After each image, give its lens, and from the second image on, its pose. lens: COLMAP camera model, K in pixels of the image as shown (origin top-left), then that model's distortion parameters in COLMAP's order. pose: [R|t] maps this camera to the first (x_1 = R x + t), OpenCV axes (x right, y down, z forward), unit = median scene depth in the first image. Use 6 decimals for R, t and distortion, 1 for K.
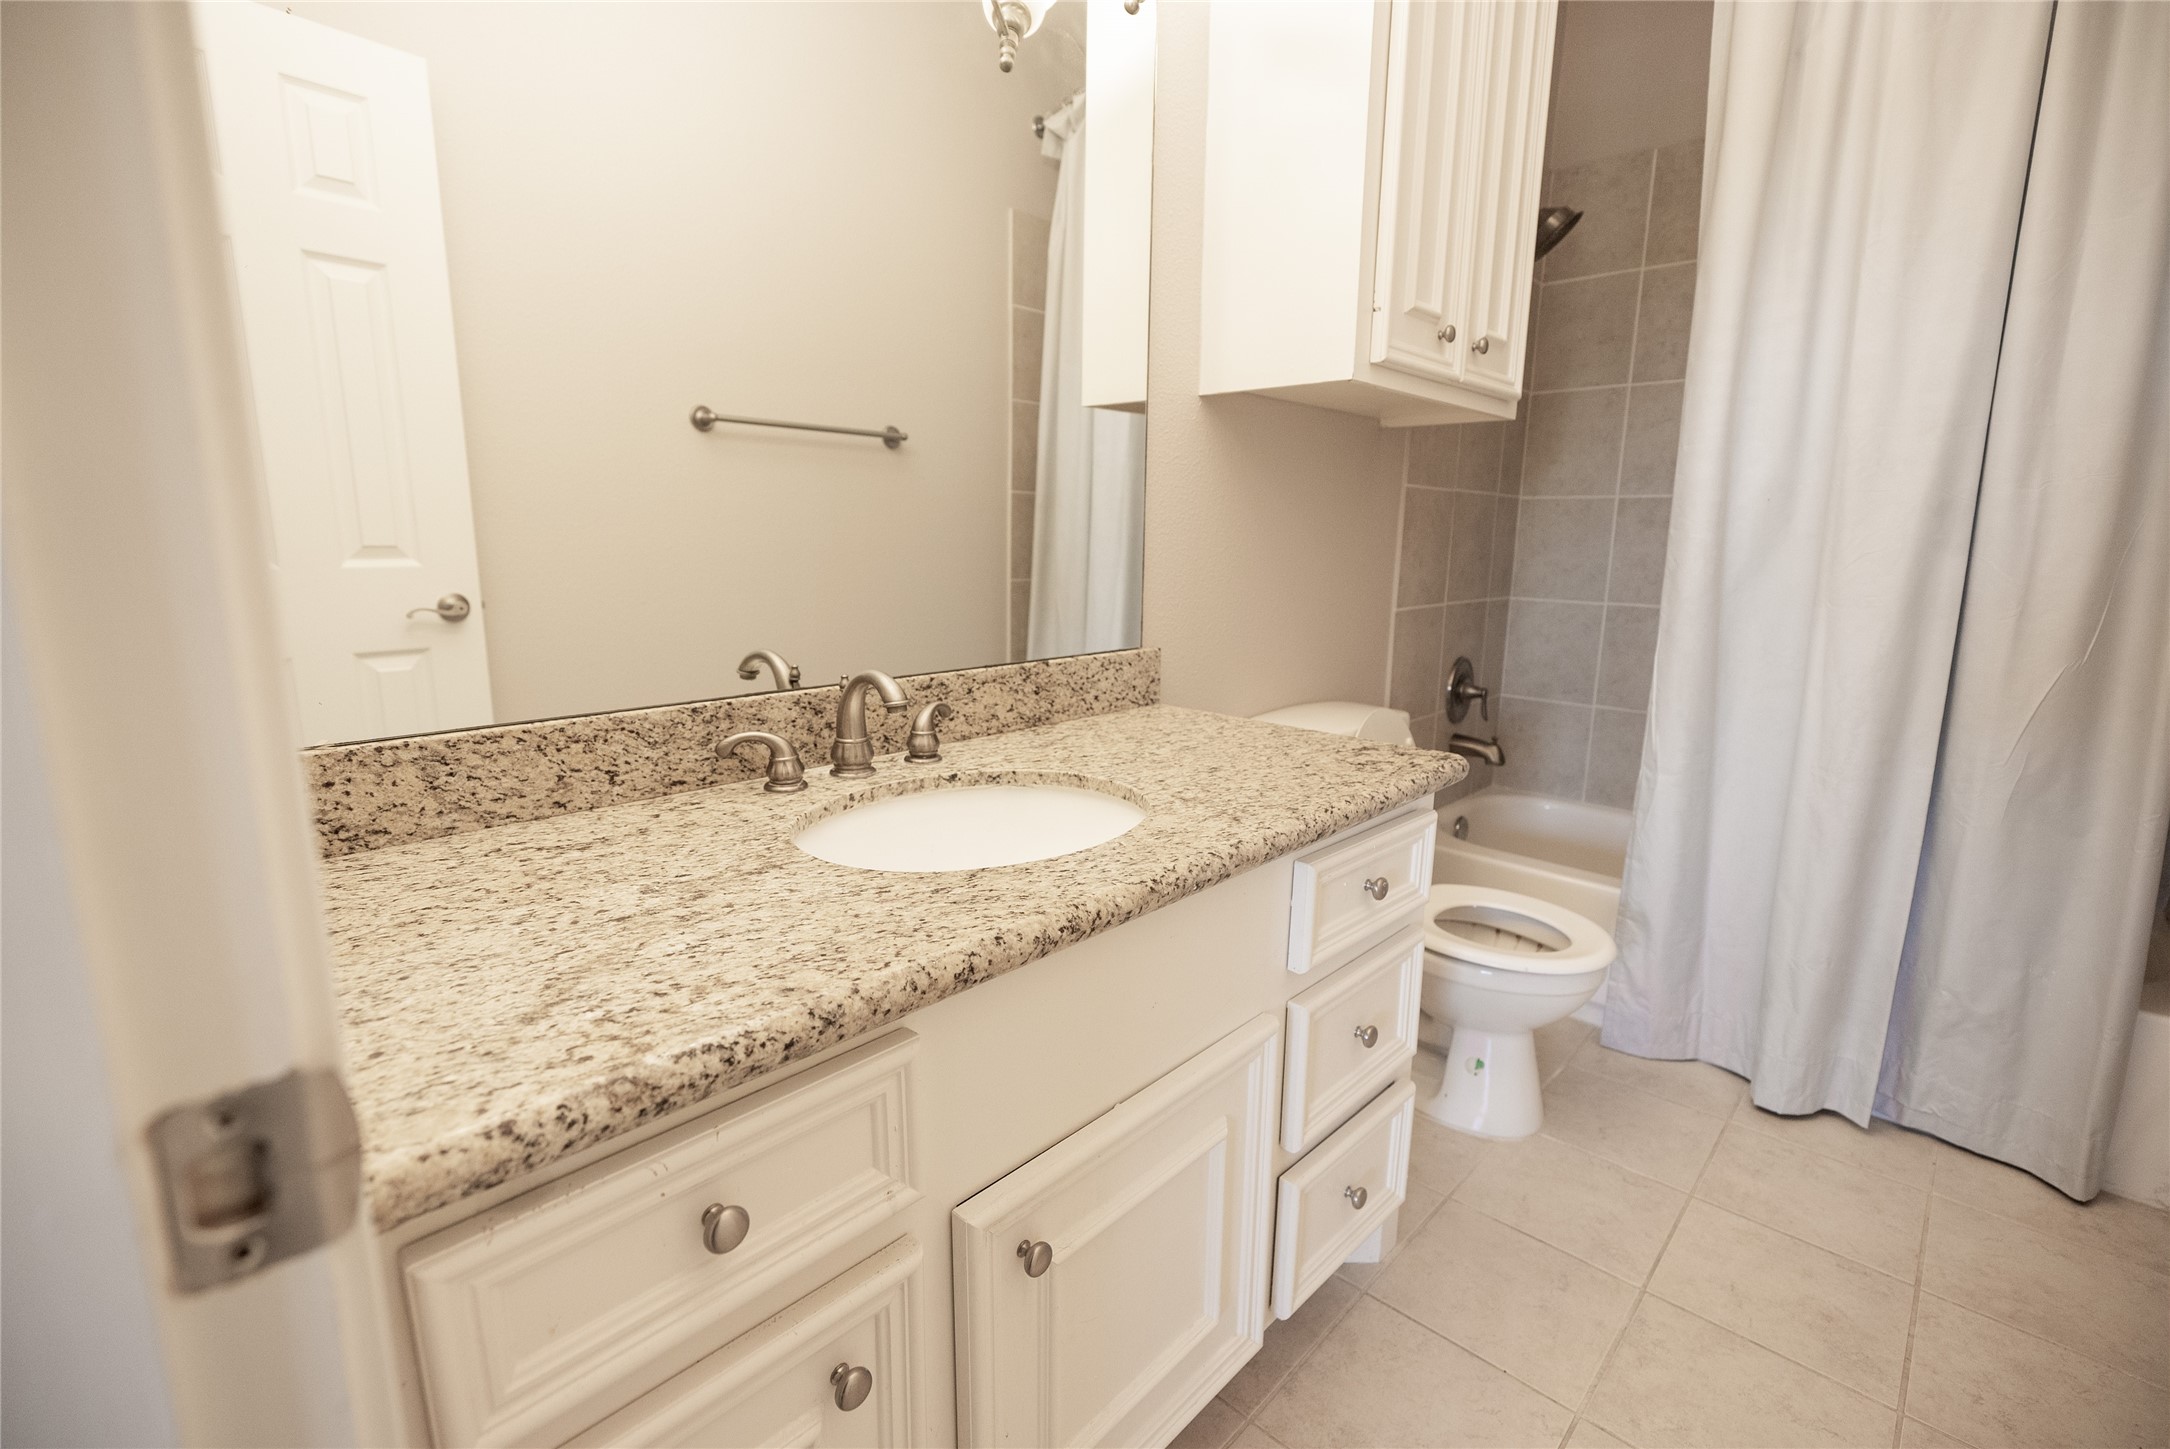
lens RADIAL K [[974.8, 0, 1083.3], [0, 974.8, 719.6], [0, 0, 1]] dist [0.001392, 0.001159]
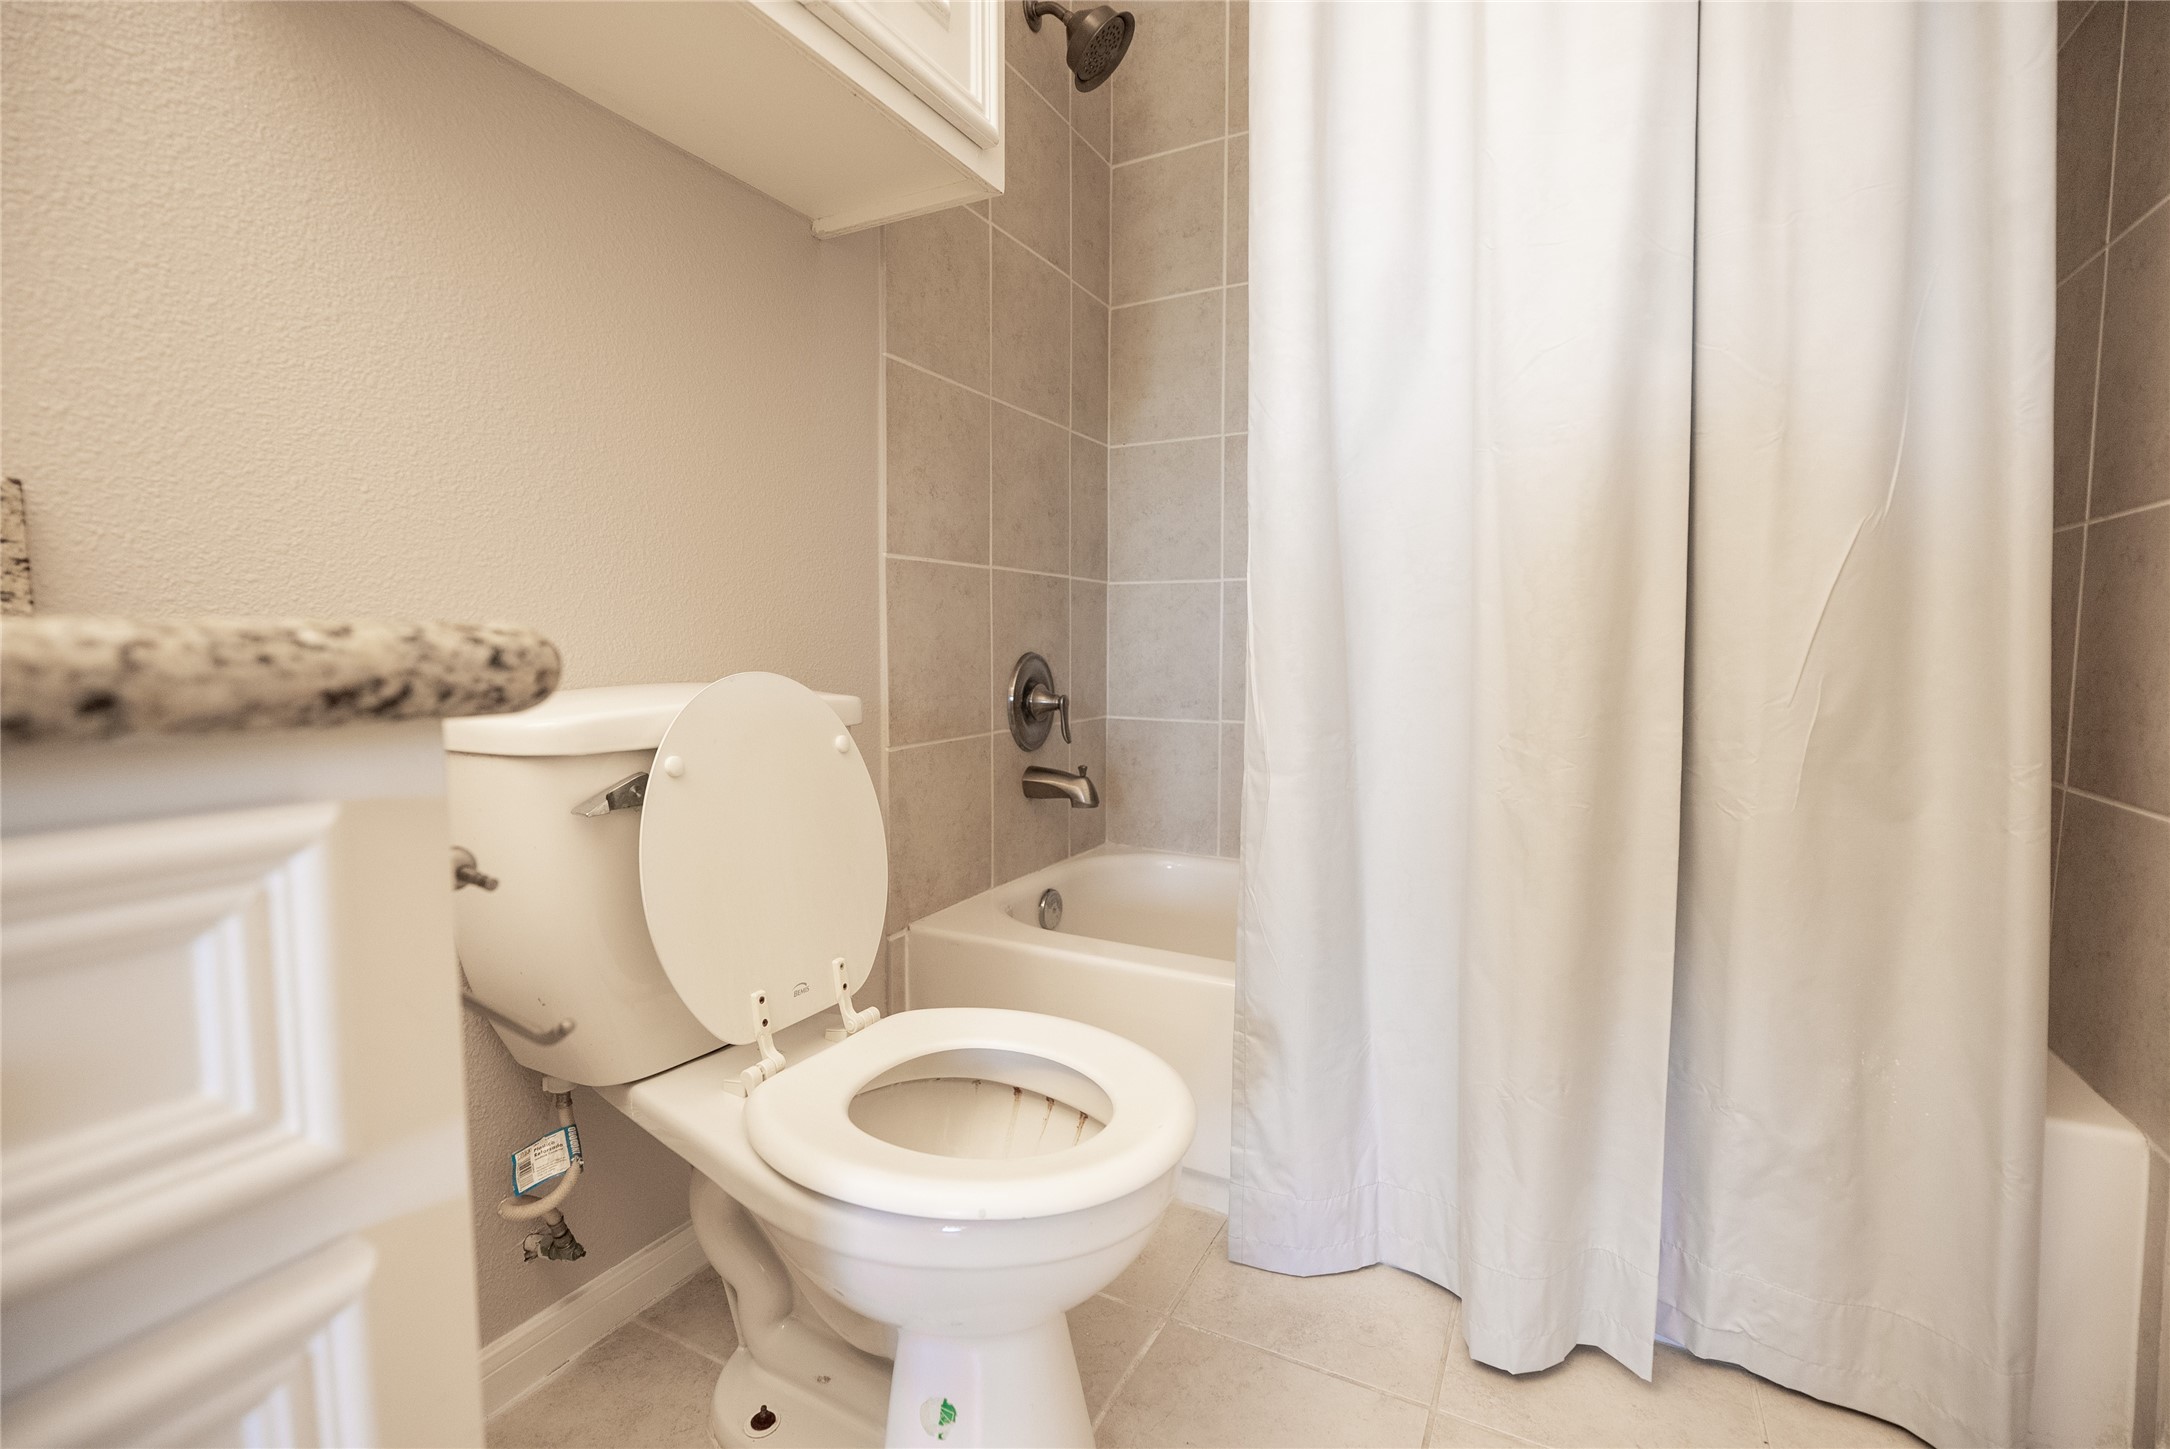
lens RADIAL K [[960.3, 0, 1074.9], [0, 960.3, 727.0], [0, 0, 1]] dist [-0.000344, 0.000108]
pose [[0.966667, -0.035529, 0.253562, 0.323553], [0.062320, 0.993192, -0.098421, 0.073401], [-0.248339, 0.110942, 0.962299, 0.462060]]
